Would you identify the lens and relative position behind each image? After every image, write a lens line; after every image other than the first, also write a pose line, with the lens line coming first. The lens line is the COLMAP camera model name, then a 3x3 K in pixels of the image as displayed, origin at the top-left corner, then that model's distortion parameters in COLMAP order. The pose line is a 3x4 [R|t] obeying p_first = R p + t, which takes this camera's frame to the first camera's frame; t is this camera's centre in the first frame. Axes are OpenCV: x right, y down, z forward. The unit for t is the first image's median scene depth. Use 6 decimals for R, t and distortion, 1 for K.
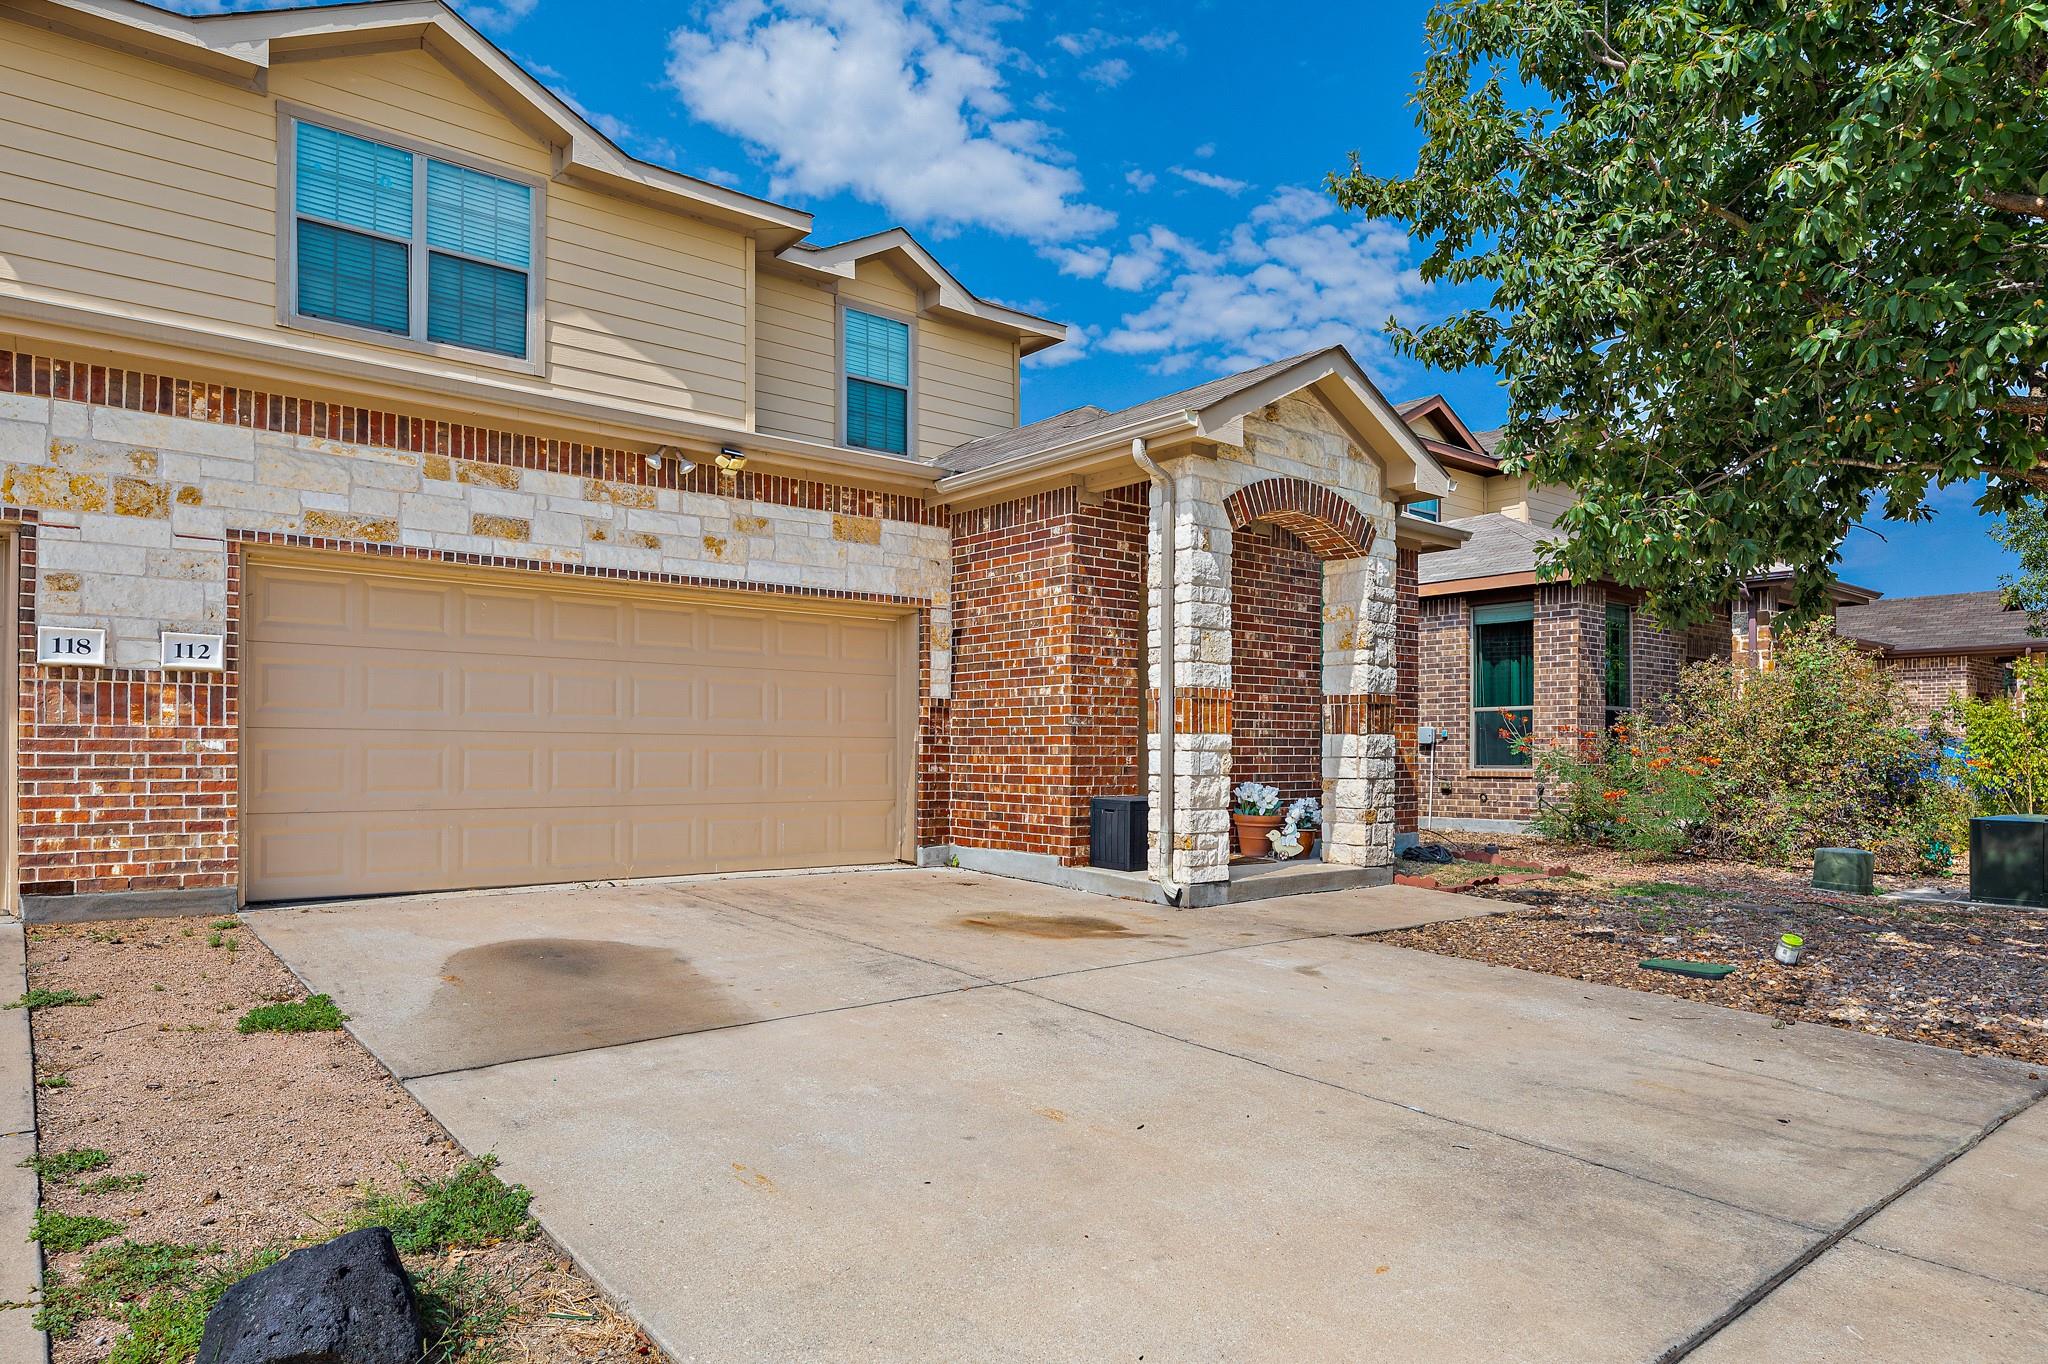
lens RADIAL K [[1223.8, 0, 994.5], [0, 1223.8, 744.6], [0, 0, 1]] dist [0.000625, -0.000852]
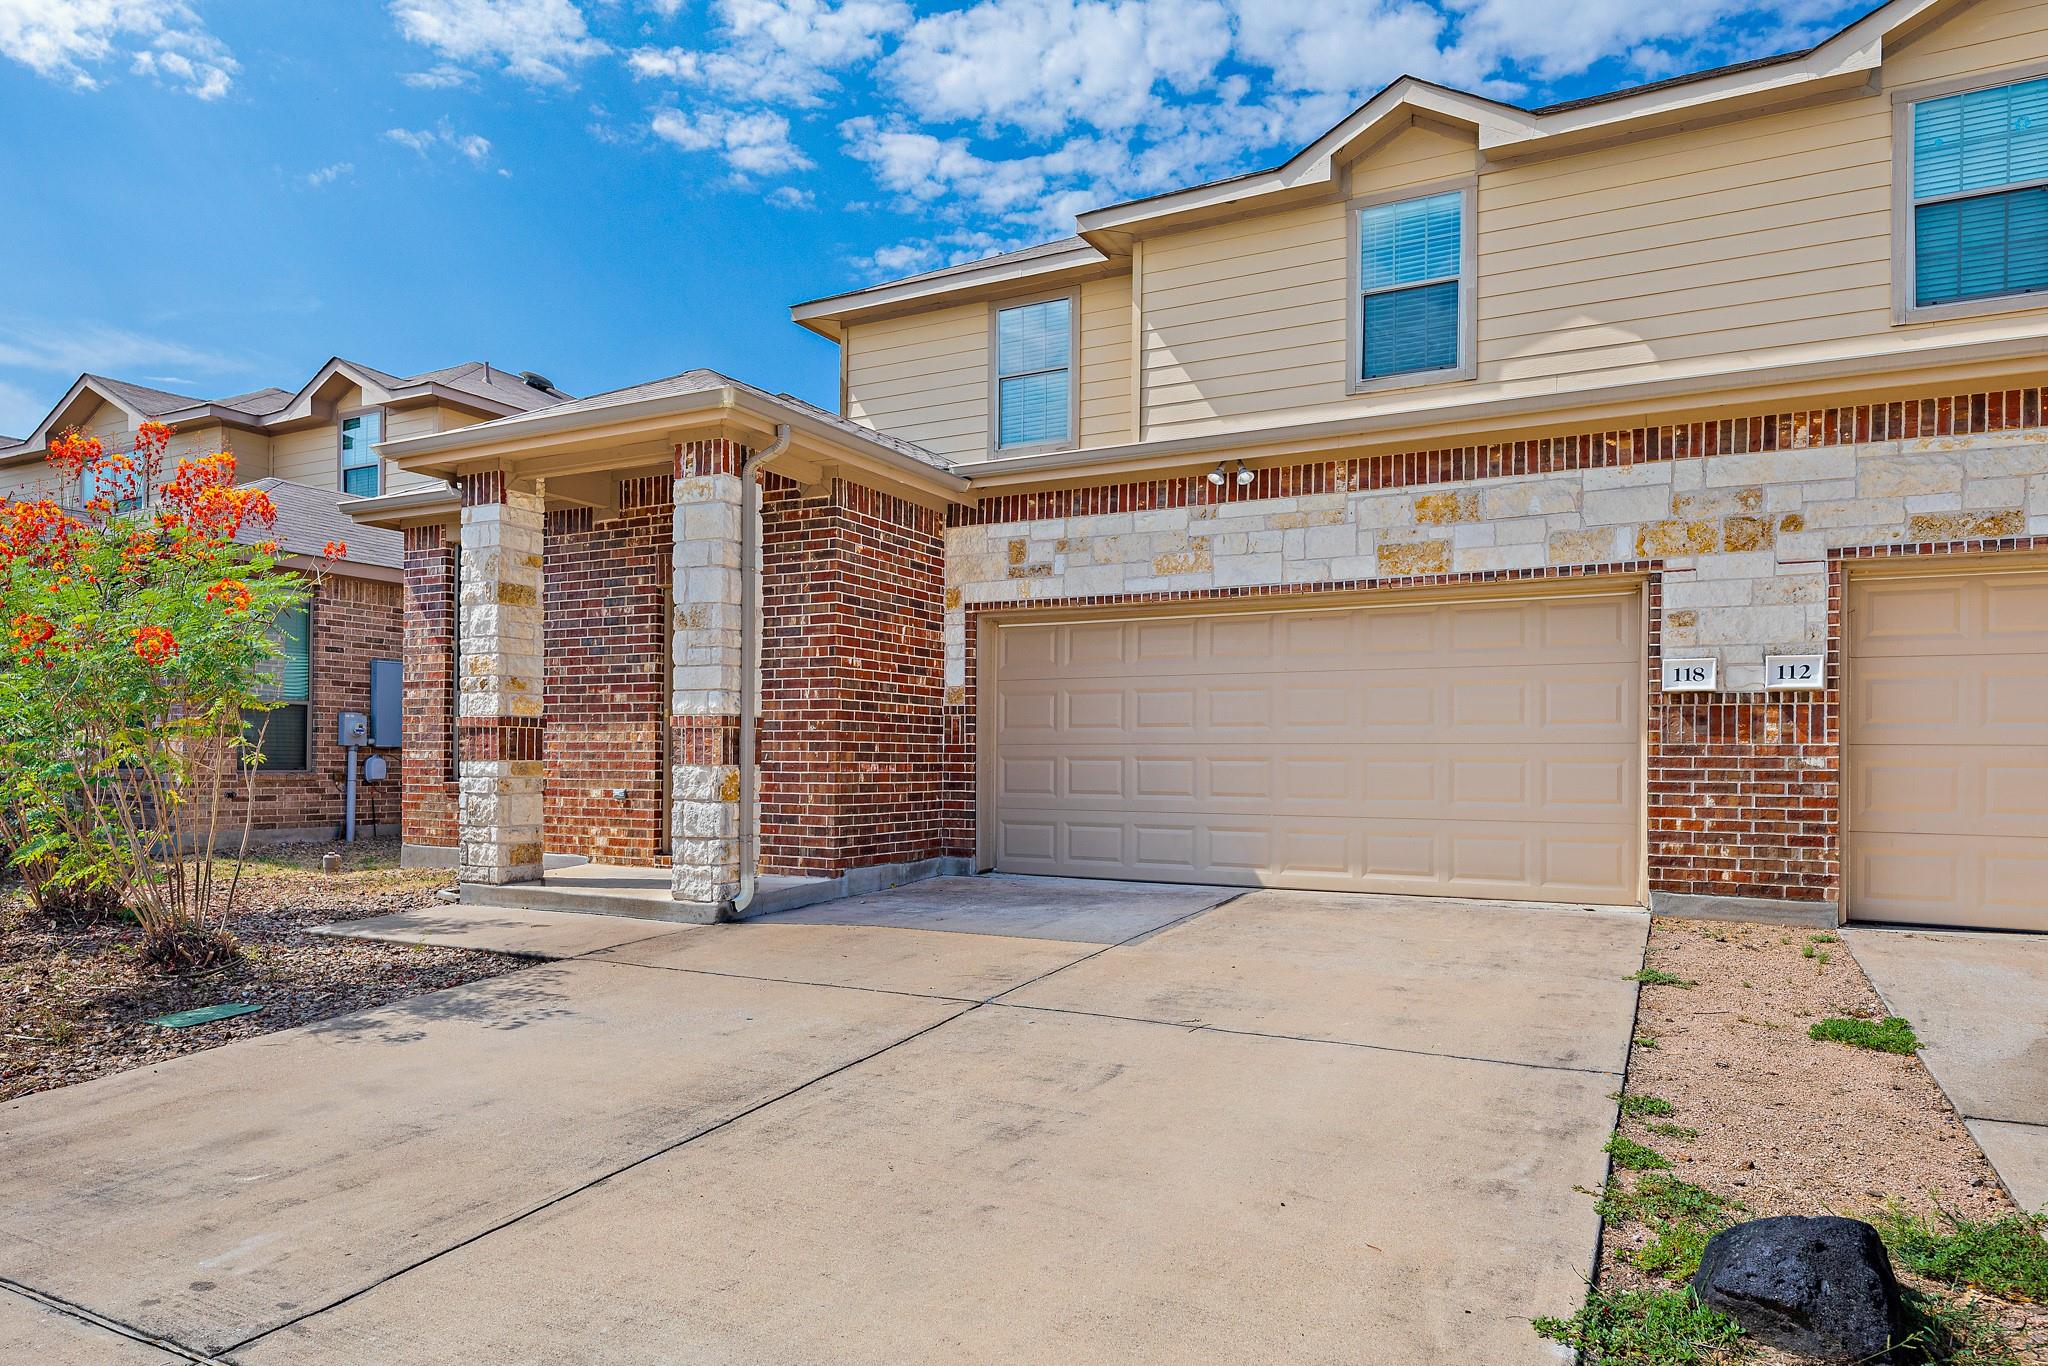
lens RADIAL K [[1258.6, 0, 1018.0], [0, 1258.6, 761.2], [0, 0, 1]] dist [0.000657, 0.000425]
pose [[0.396036, 0.000752, -0.918235, 0.062784], [-0.001185, 0.999999, 0.000308, -0.000025], [0.918234, 0.000966, 0.396037, -0.028689]]
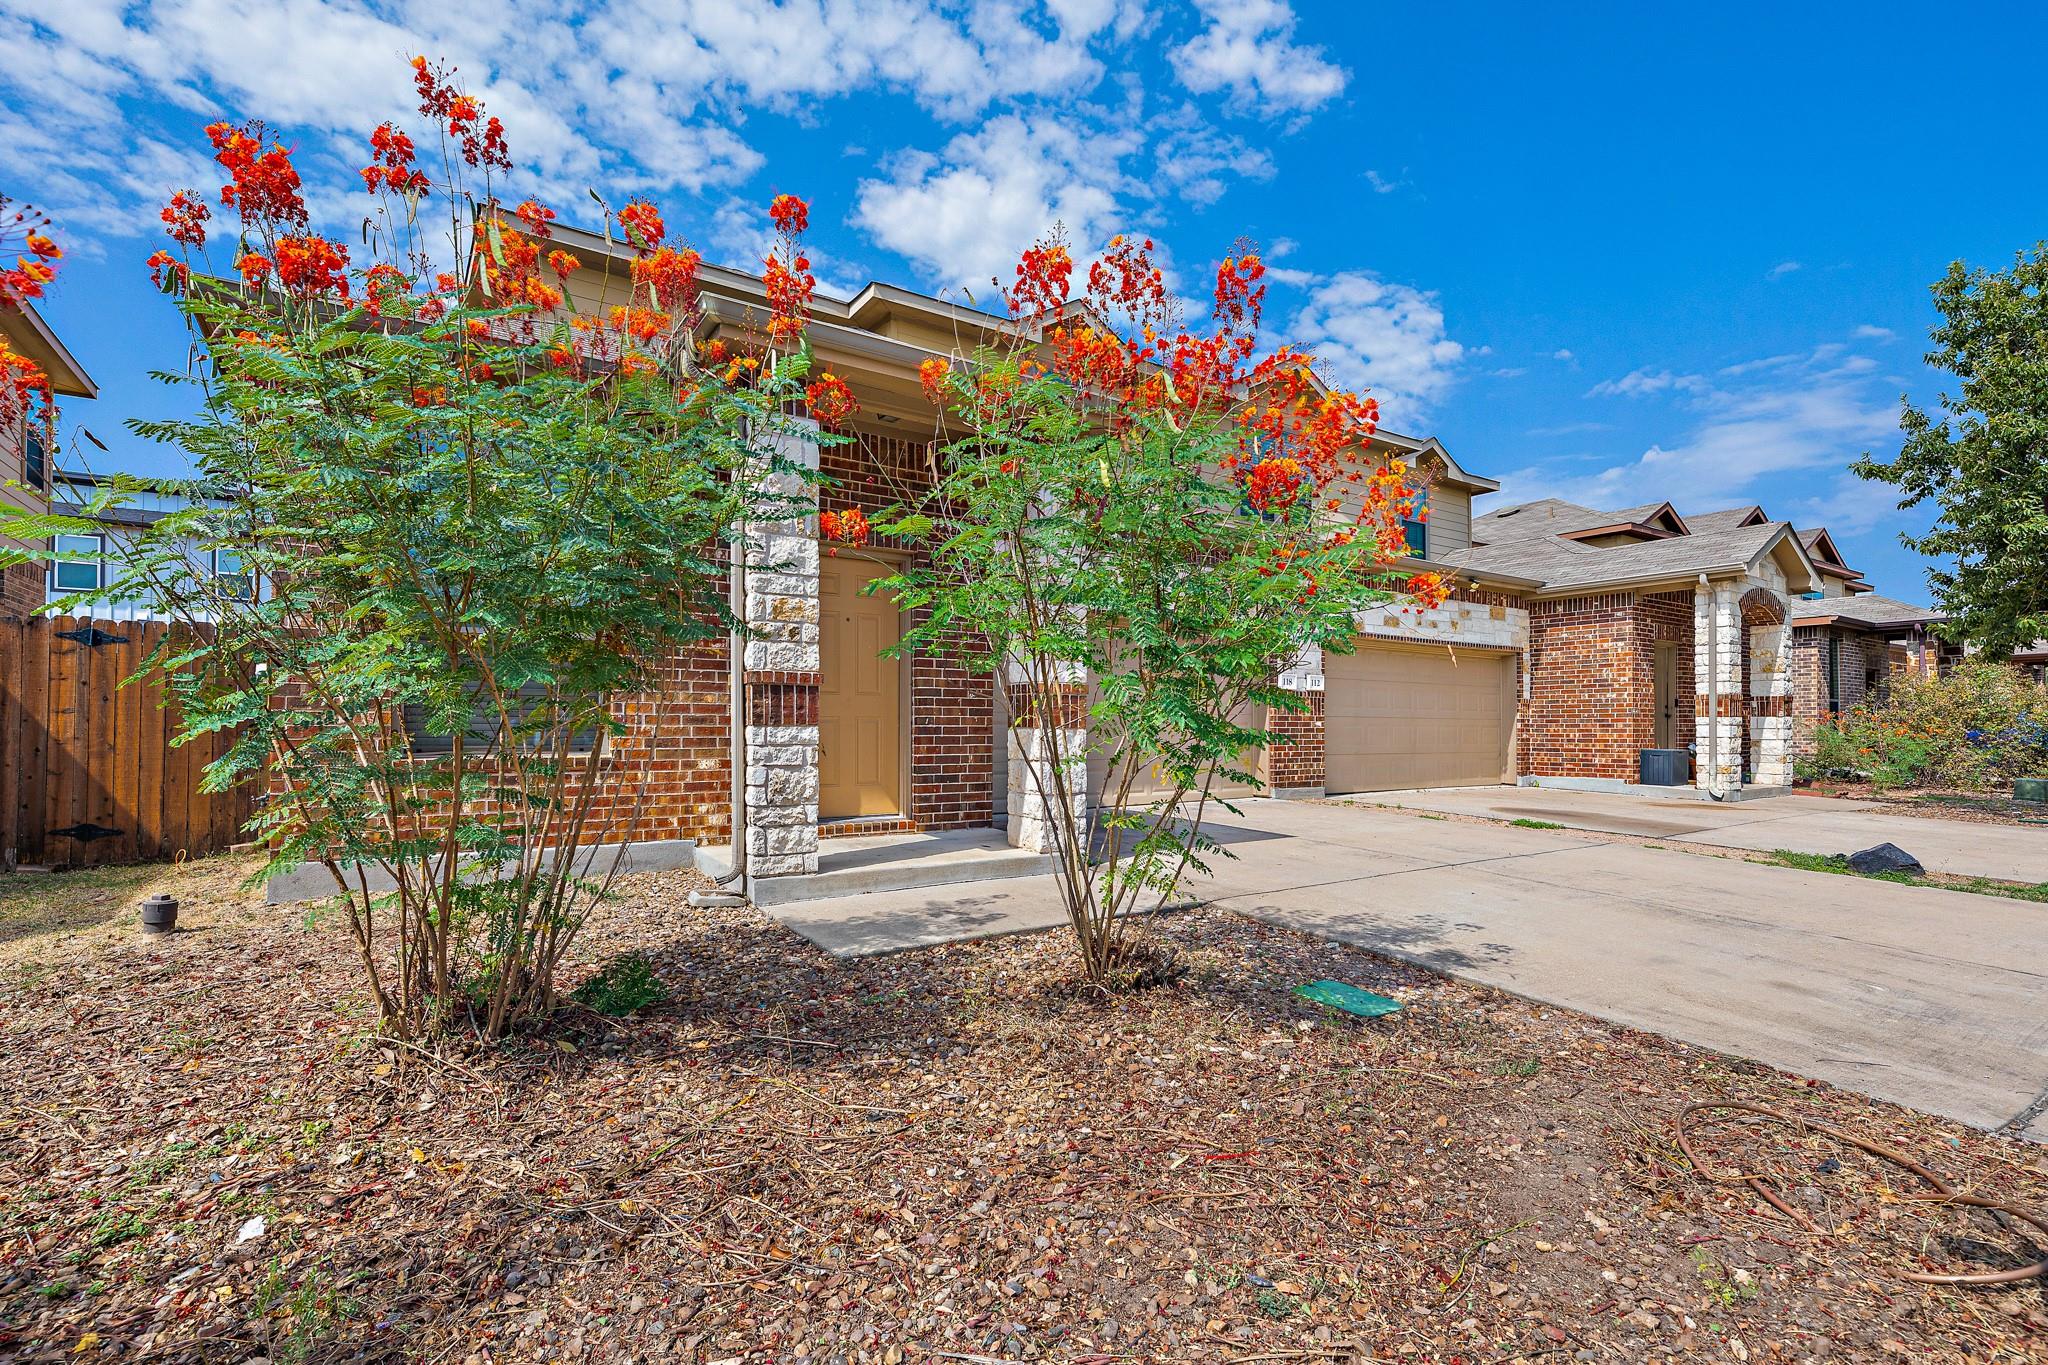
lens RADIAL K [[932.4, 0, 1017.8], [0, 932.4, 718.3], [0, 0, 1]] dist [0.000840, 0.000101]
pose [[0.996306, -0.004309, -0.085766, -0.992672], [0.003685, 0.999966, -0.007440, 0.000813], [0.085795, 0.007097, 0.996288, -0.731059]]
